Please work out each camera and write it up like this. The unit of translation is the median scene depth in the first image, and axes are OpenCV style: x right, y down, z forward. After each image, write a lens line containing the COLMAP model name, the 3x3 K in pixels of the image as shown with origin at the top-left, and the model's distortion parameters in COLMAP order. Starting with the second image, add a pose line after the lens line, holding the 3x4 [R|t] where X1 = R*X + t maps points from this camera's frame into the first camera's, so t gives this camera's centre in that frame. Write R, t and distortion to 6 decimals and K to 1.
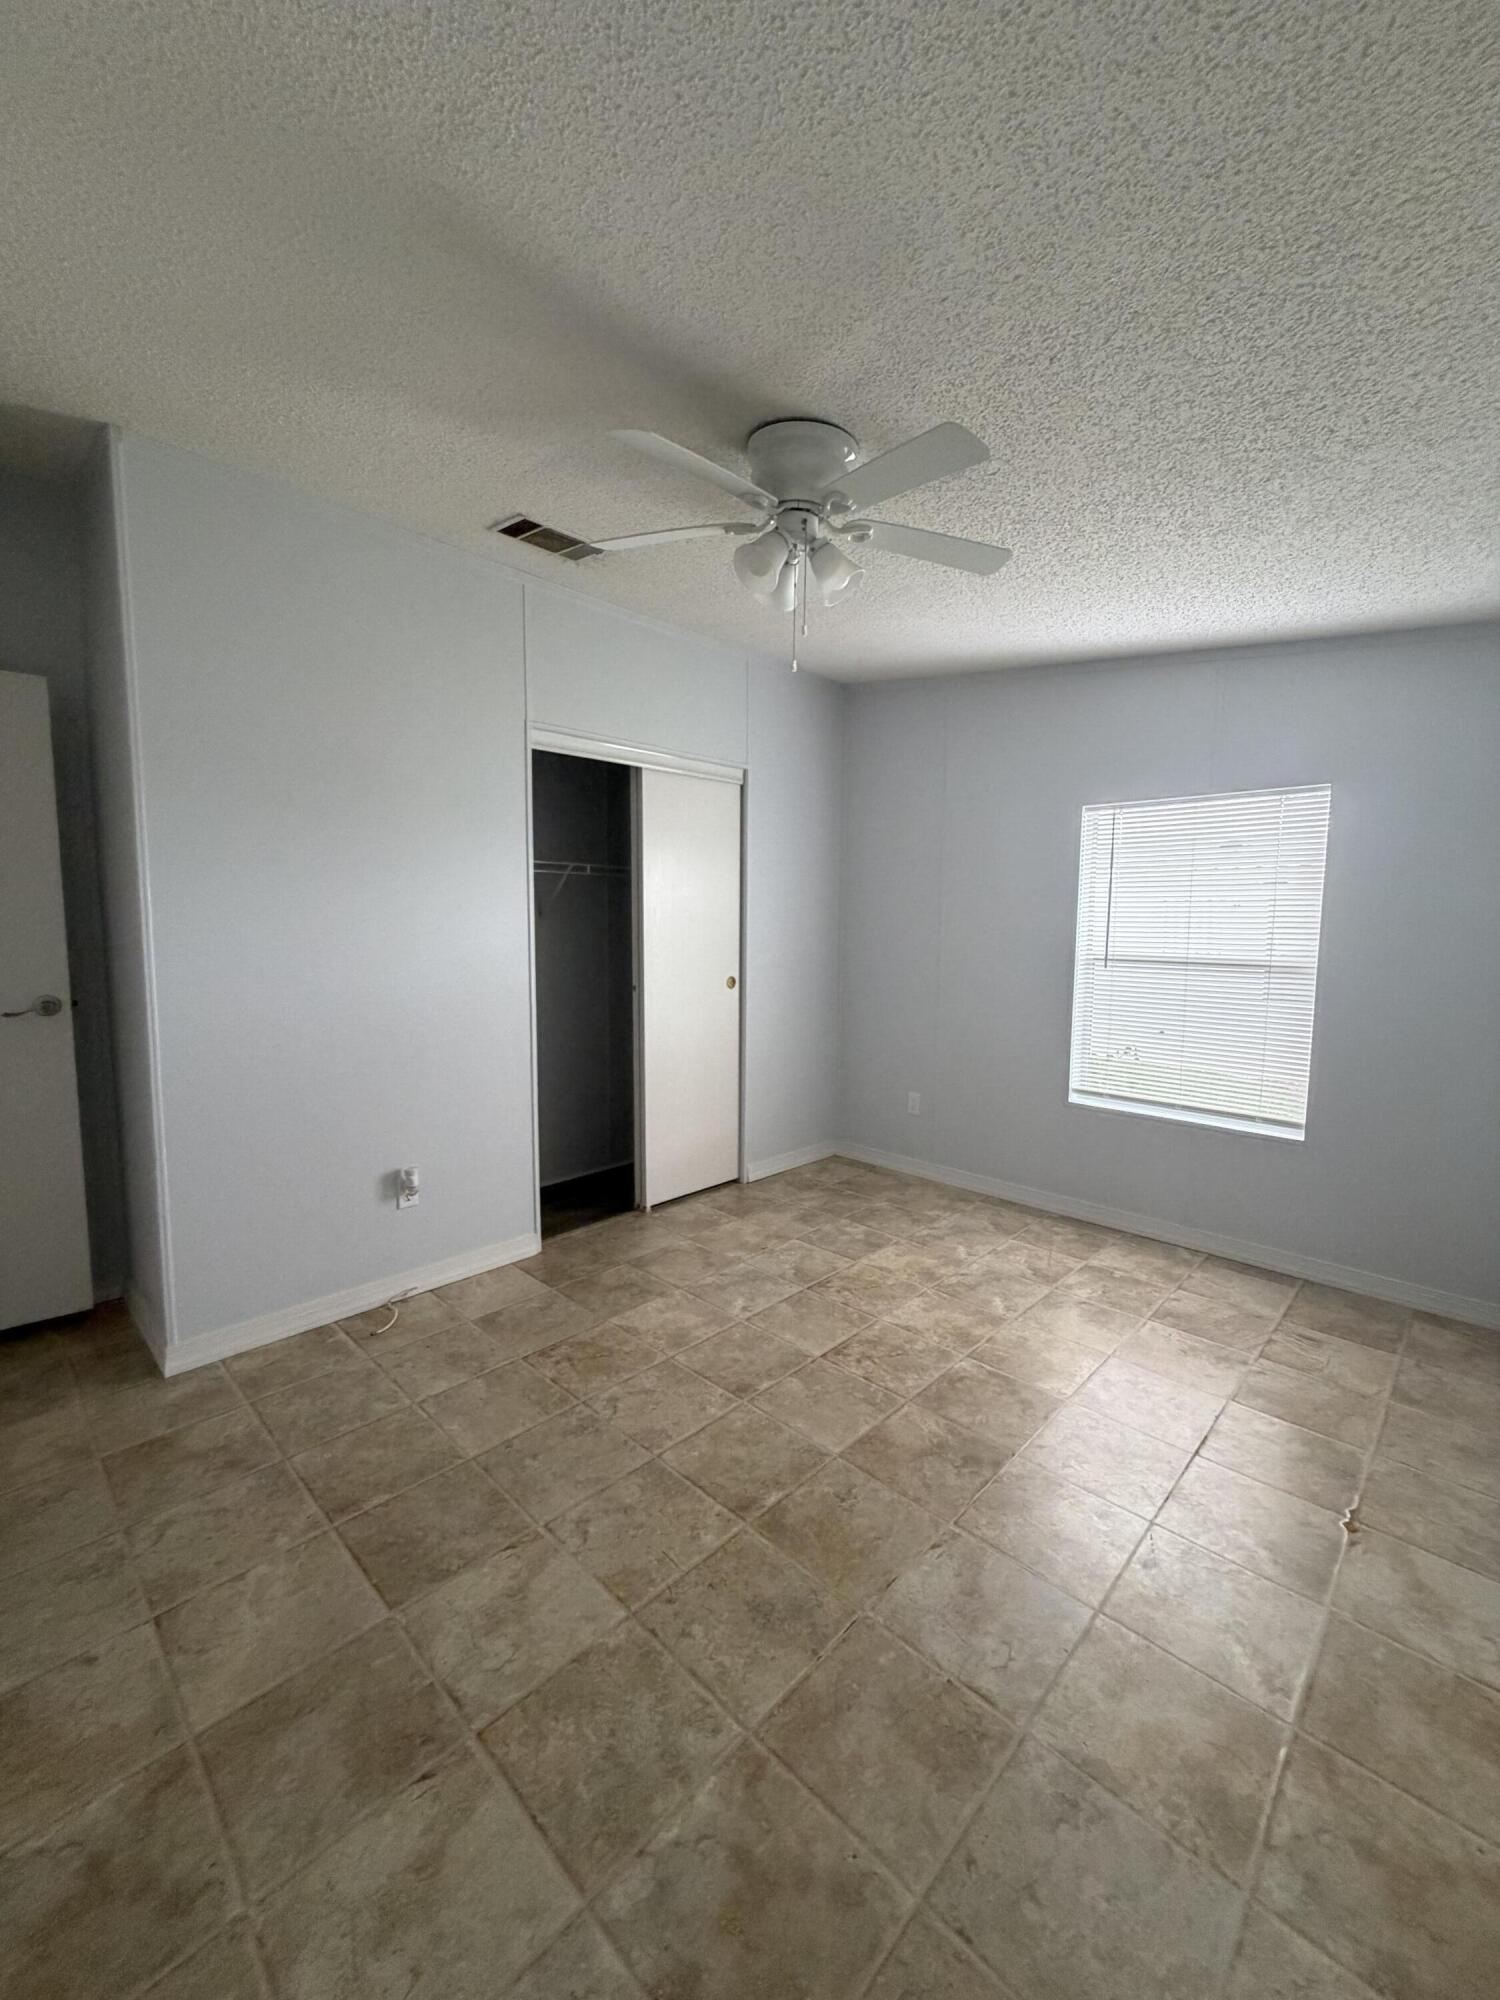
lens RADIAL K [[800.6, 0, 753.5], [0, 800.6, 984.1], [0, 0, 1]] dist [-0.002345, 0.001020]
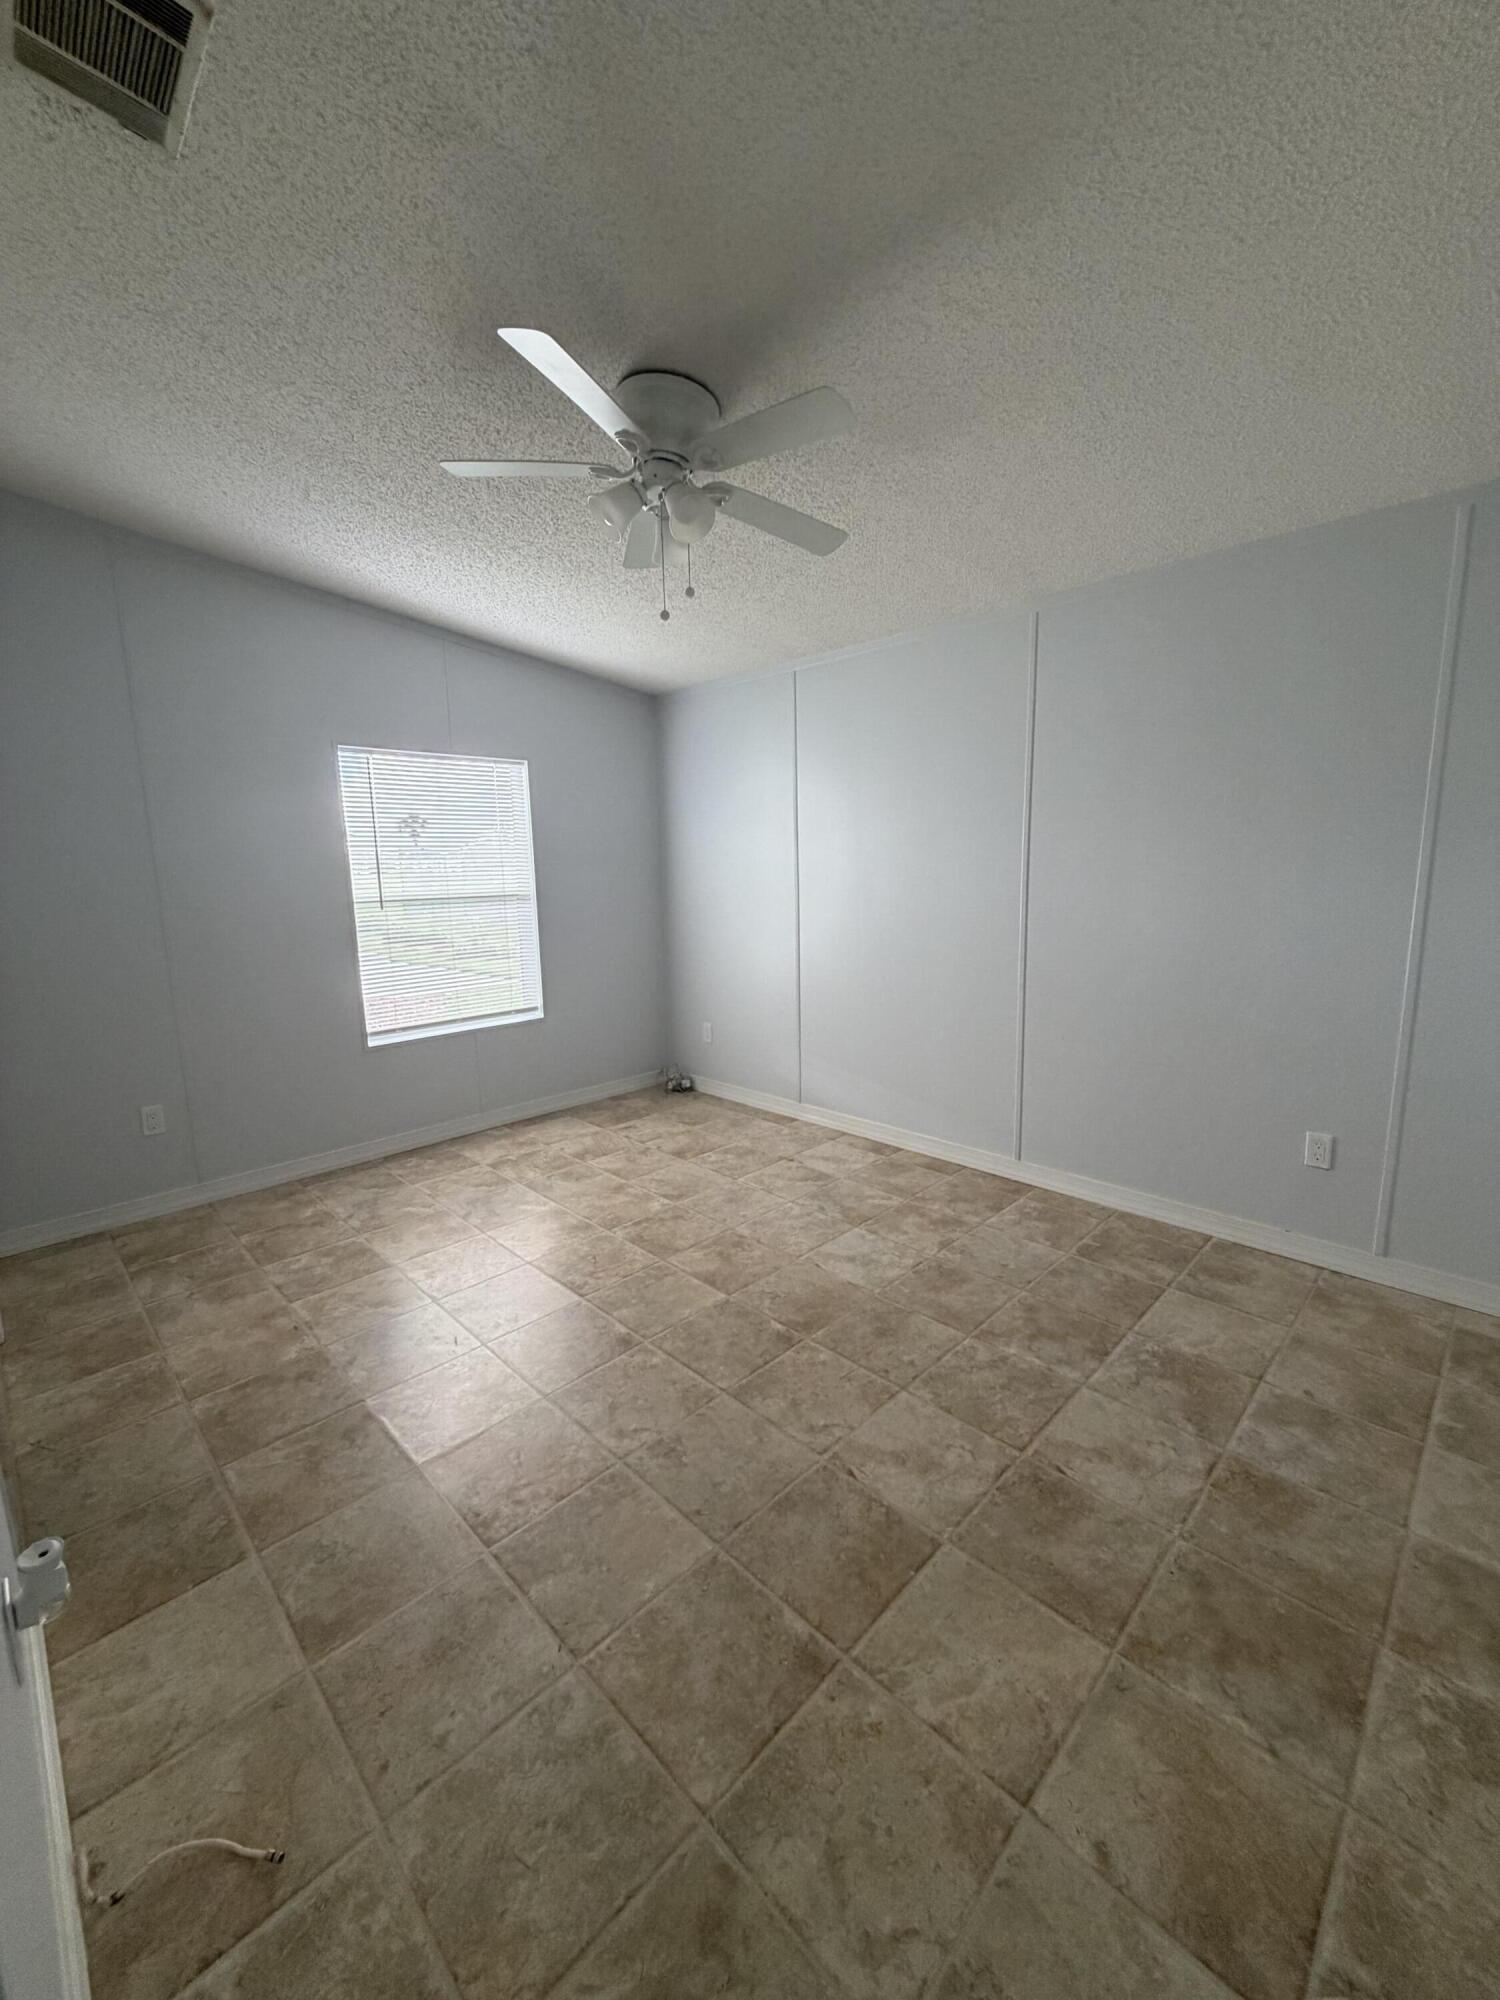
lens RADIAL K [[800.6, 0, 757.2], [0, 800.6, 966.4], [0, 0, 1]] dist [-0.002345, 0.001020]
pose [[0.013182, -0.141312, 0.989877, -1.025847], [0.097229, 0.985453, 0.139385, -0.077418], [-0.995175, 0.094407, 0.026730, 0.859411]]
